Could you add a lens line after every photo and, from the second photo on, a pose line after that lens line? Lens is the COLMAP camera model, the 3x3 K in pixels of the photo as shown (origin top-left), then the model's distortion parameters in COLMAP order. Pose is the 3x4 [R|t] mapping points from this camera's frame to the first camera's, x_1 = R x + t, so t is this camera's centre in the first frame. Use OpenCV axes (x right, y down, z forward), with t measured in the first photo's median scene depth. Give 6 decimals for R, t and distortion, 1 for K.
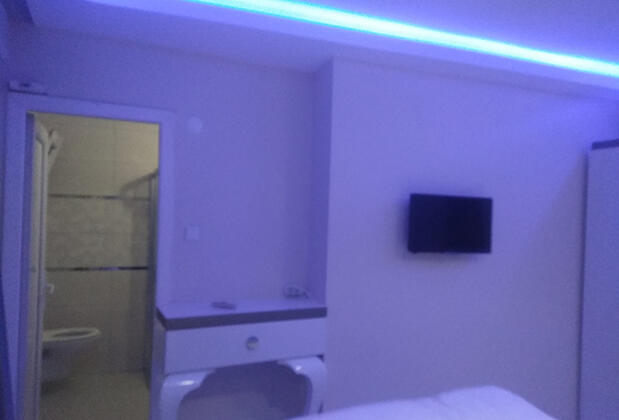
lens RADIAL K [[473.1, 0, 308.9], [0, 473.1, 217.9], [0, 0, 1]] dist [0.102478, -0.147647]
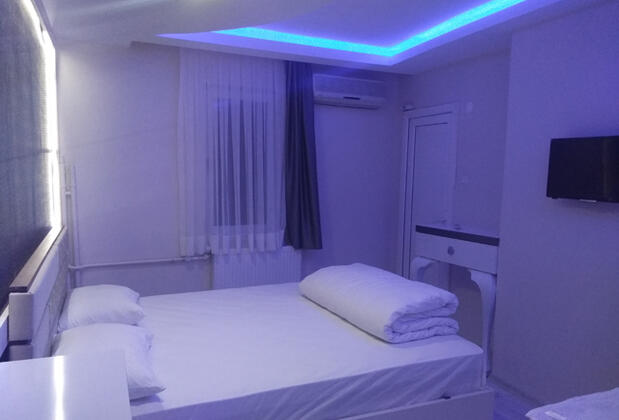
lens RADIAL K [[473.1, 0, 308.9], [0, 473.1, 217.9], [0, 0, 1]] dist [0.102478, -0.147647]
pose [[0.012988, 0.074362, -0.997147, 1.298836], [-0.011484, 0.997176, 0.074214, 0.046125], [0.999850, 0.010487, 0.013805, 0.486470]]
